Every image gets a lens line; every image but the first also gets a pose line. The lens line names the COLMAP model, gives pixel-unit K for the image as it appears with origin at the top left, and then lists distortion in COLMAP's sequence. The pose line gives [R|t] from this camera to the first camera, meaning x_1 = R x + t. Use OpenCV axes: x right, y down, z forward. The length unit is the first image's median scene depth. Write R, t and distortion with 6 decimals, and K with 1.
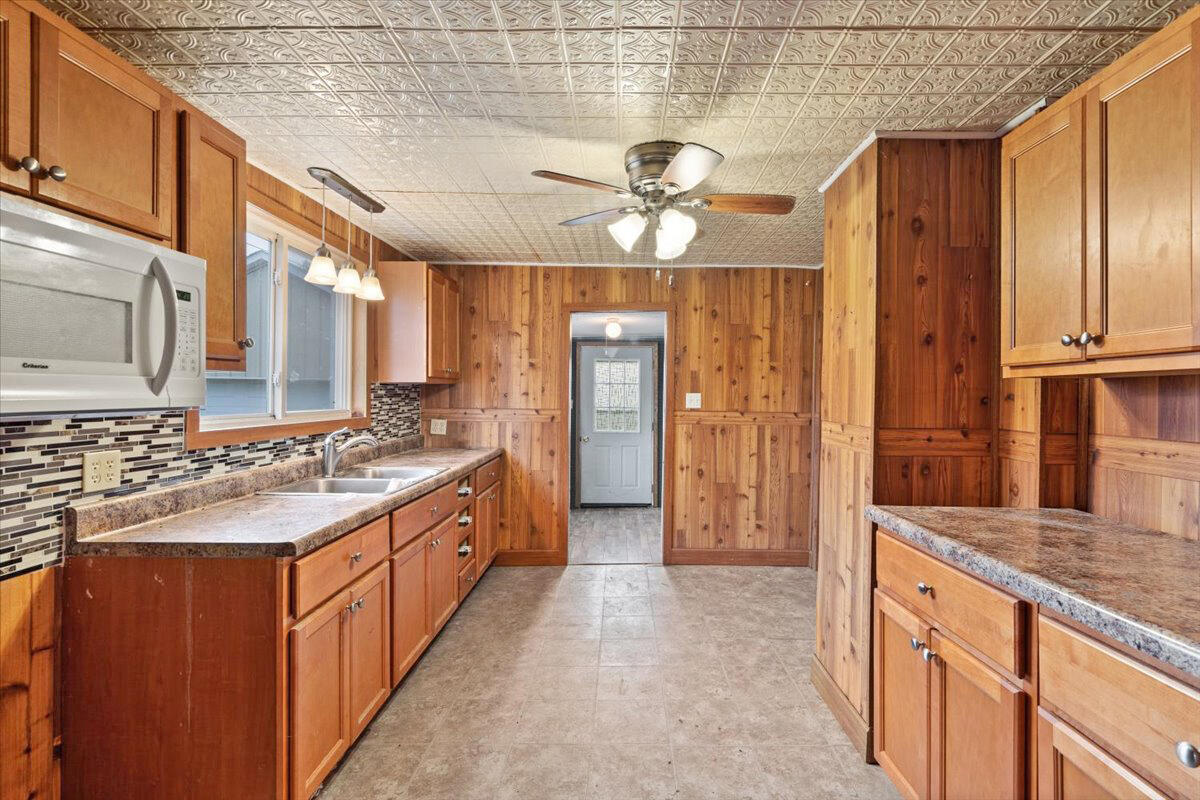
lens RADIAL K [[556.3, 0, 605.6], [0, 556.3, 396.2], [0, 0, 1]] dist [0.001480, 0.000195]
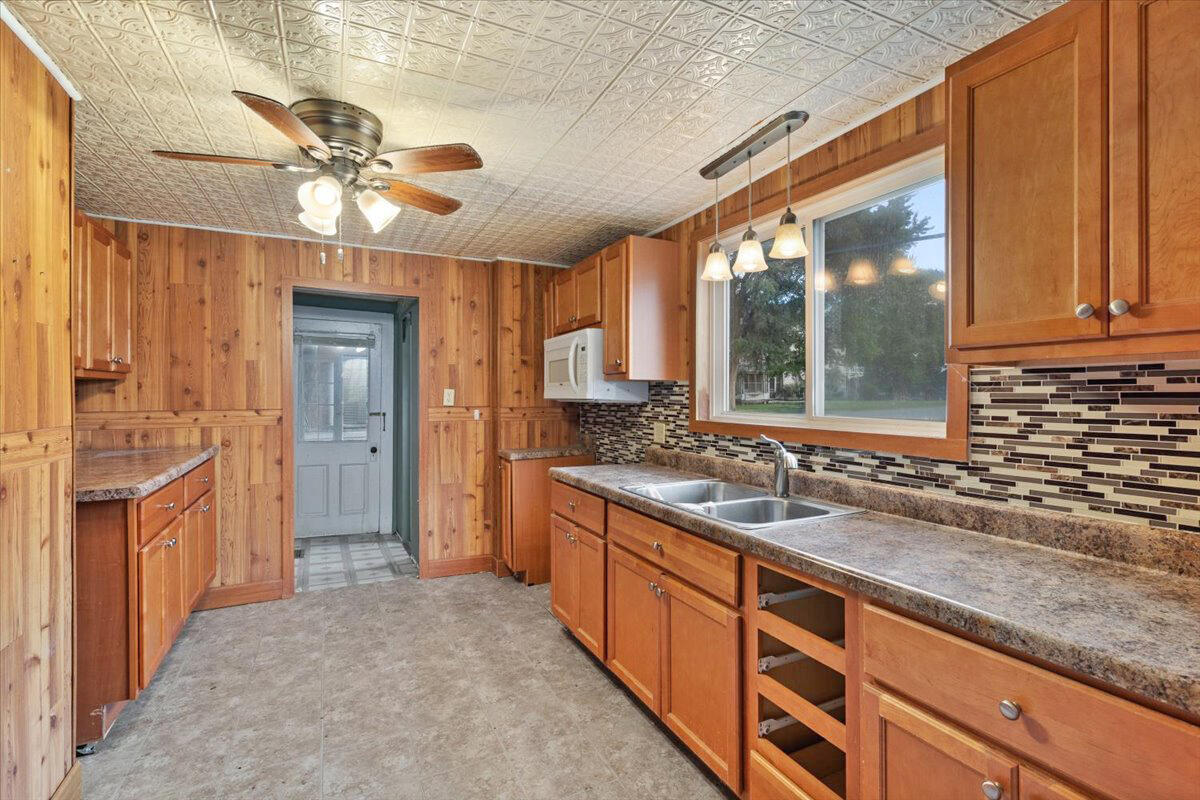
lens RADIAL K [[556.3, 0, 605.6], [0, 556.3, 396.2], [0, 0, 1]] dist [0.001480, 0.000195]
pose [[-0.883247, -0.006495, -0.468863, 0.143395], [-0.009466, 0.999947, 0.003980, -0.000997], [0.468812, 0.007953, -0.883262, 2.123603]]
